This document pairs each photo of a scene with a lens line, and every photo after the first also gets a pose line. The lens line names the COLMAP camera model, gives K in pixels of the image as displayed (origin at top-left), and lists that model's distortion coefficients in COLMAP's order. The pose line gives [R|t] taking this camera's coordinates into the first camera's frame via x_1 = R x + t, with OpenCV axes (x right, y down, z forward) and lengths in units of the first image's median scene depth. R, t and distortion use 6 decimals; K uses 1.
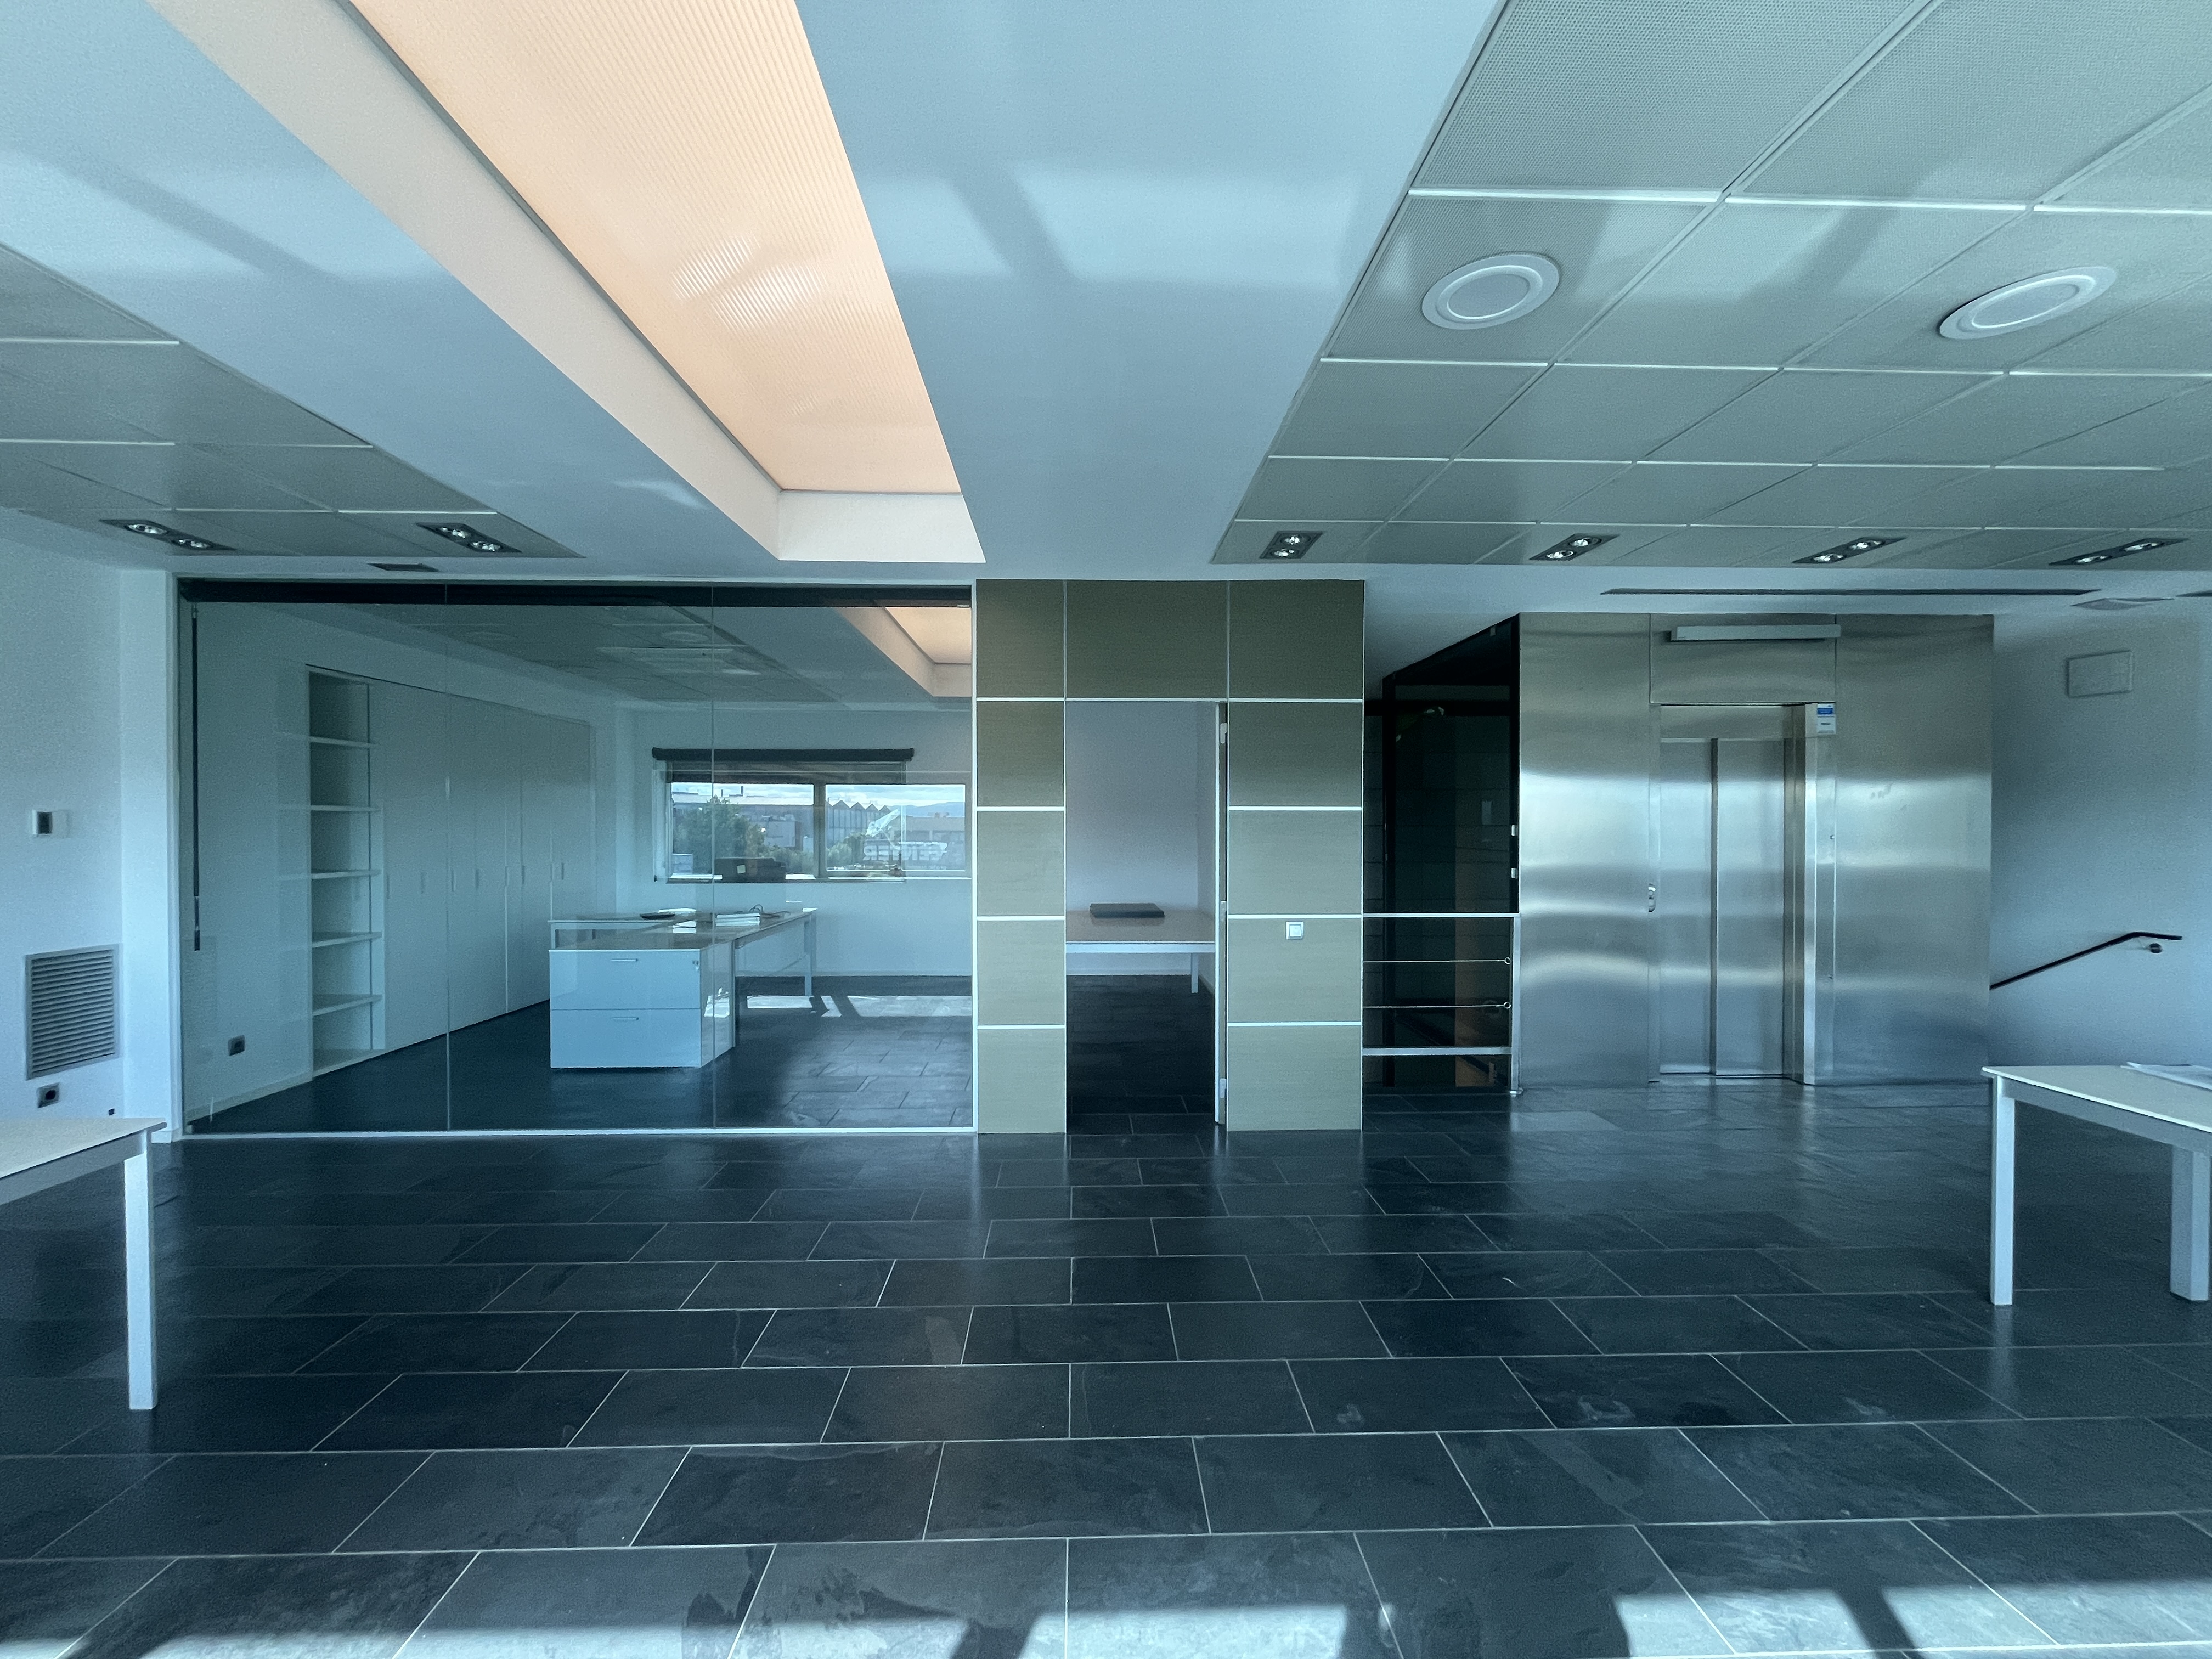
lens RADIAL K [[969.2, 0, 1106.0], [0, 969.2, 829.5], [0, 0, 1]] dist [-0.000193, -0.000141]
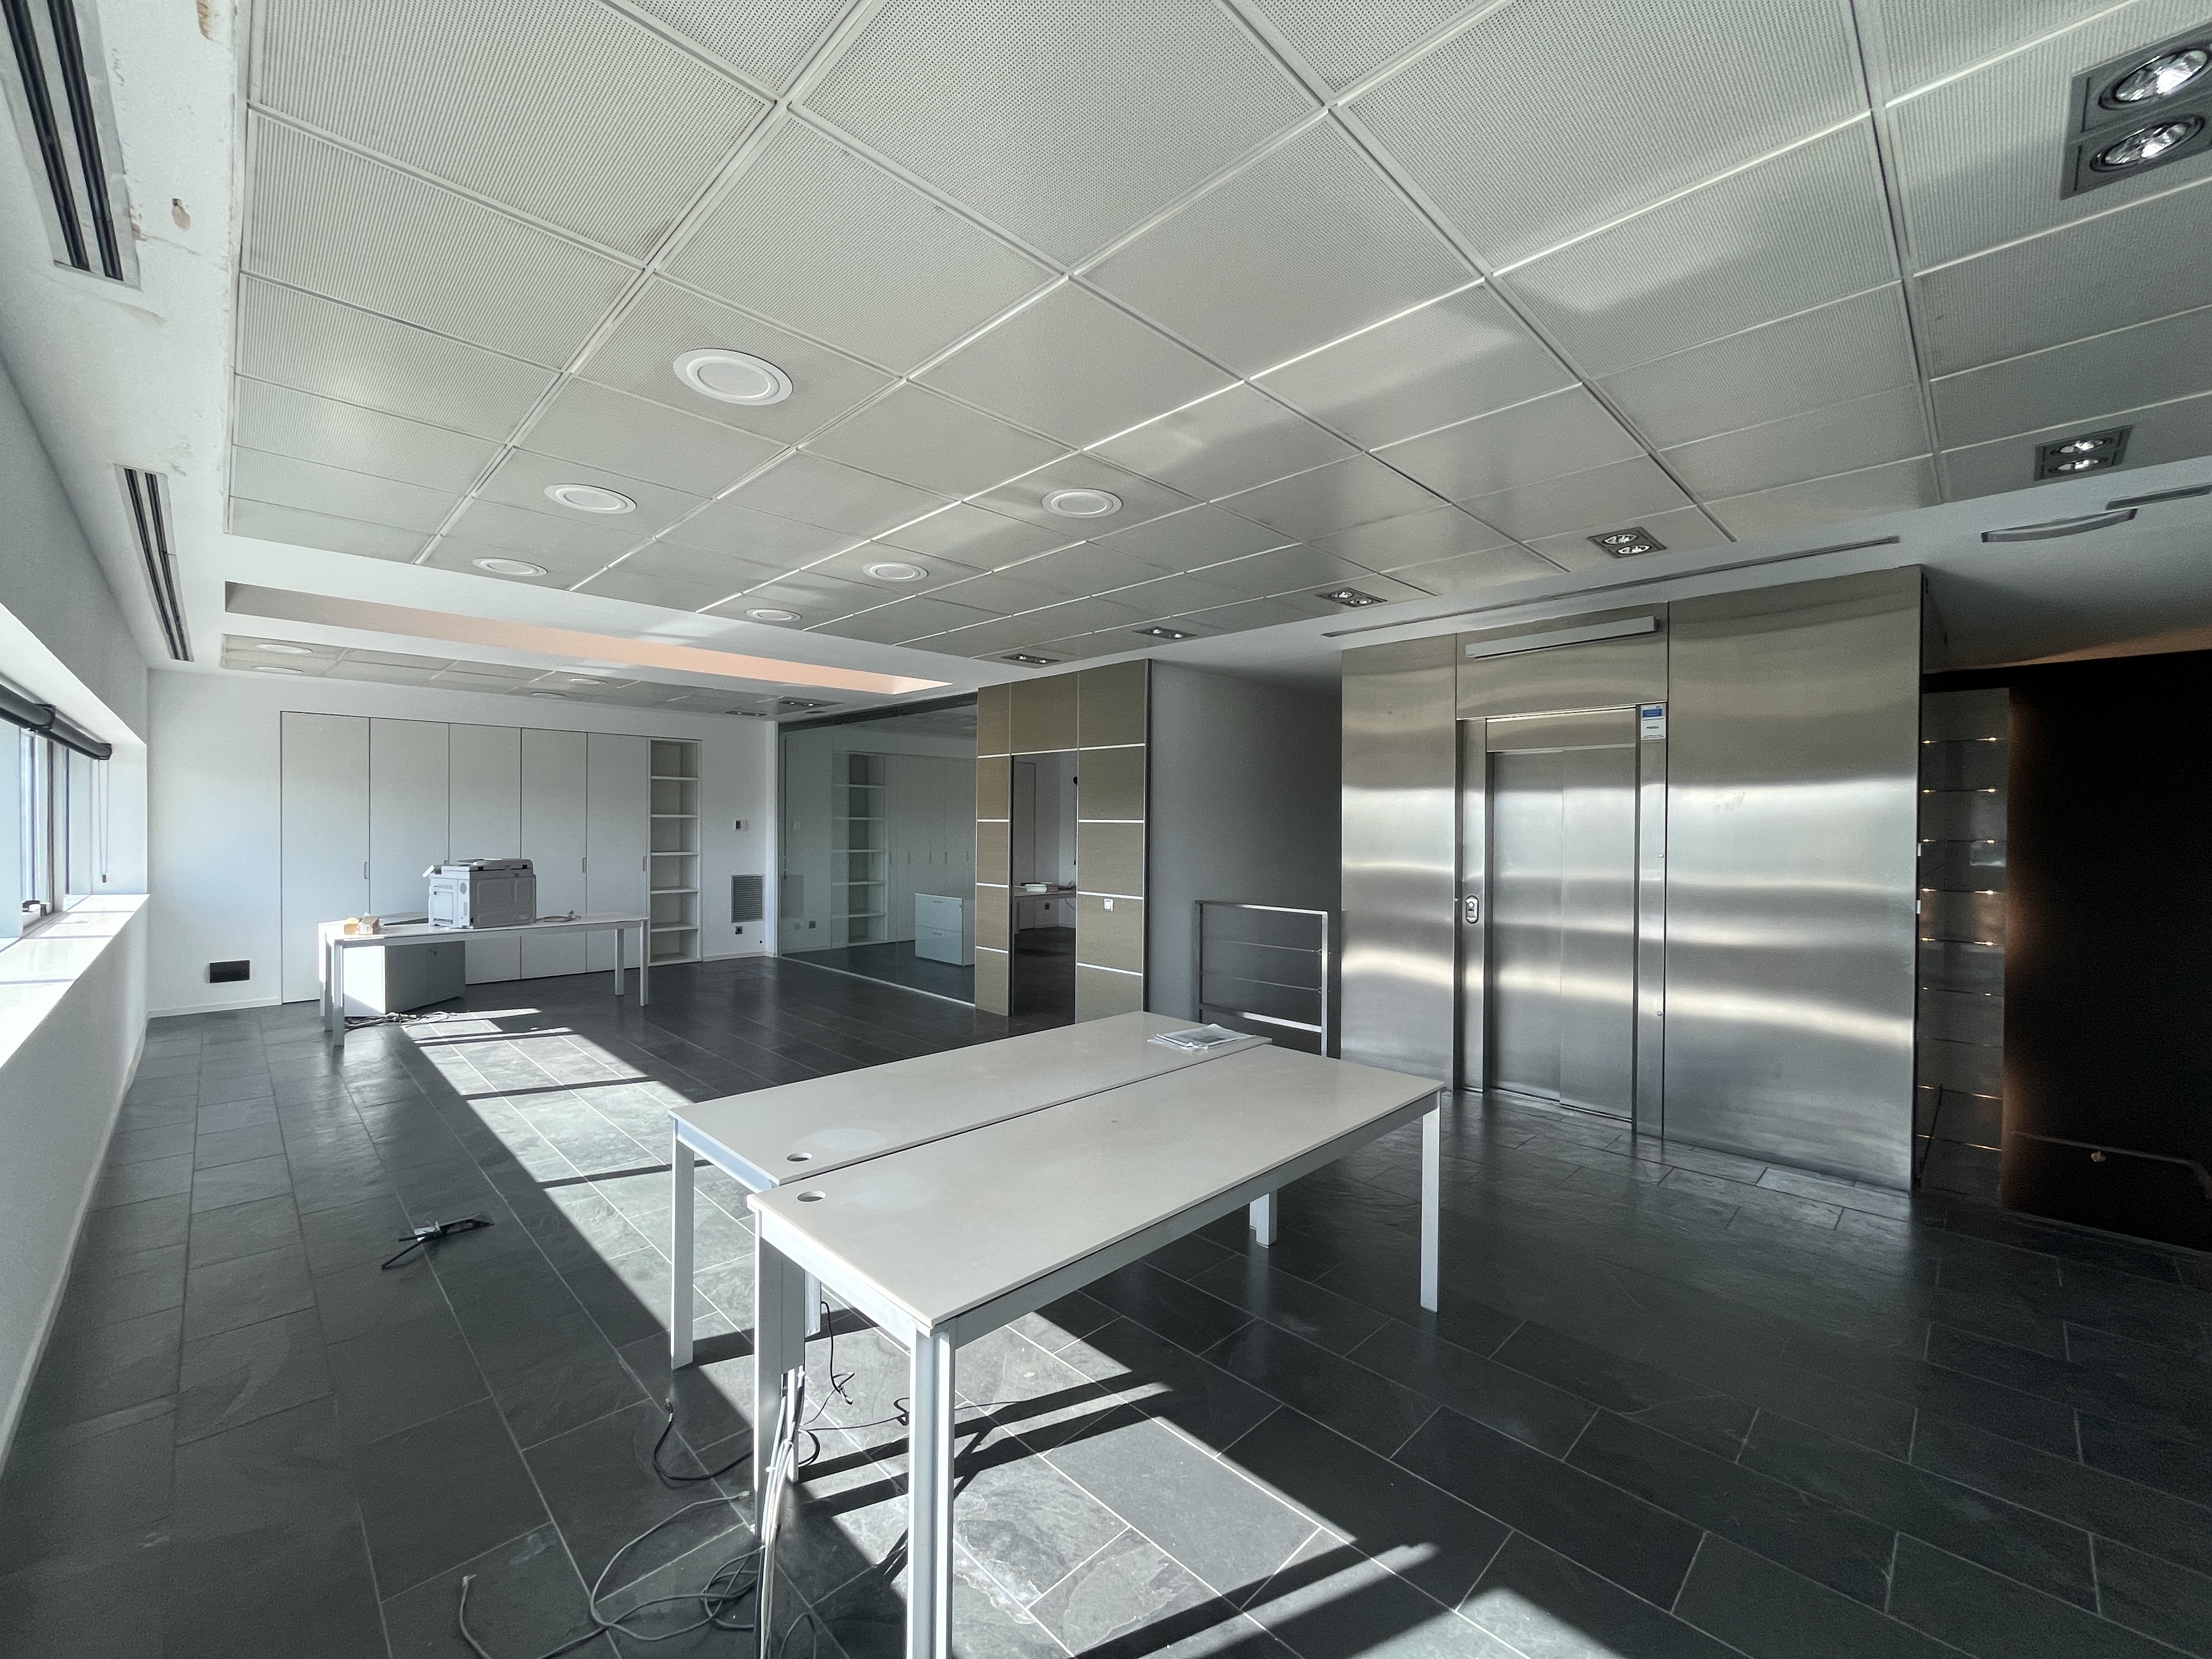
lens RADIAL K [[896.1, 0, 1102.5], [0, 896.1, 830.8], [0, 0, 1]] dist [-0.001296, -0.000505]
pose [[0.683165, 0.011083, -0.730180, 1.008281], [-0.015237, 0.999883, 0.000920, -0.006272], [0.730106, 0.010497, 0.683254, 0.066689]]
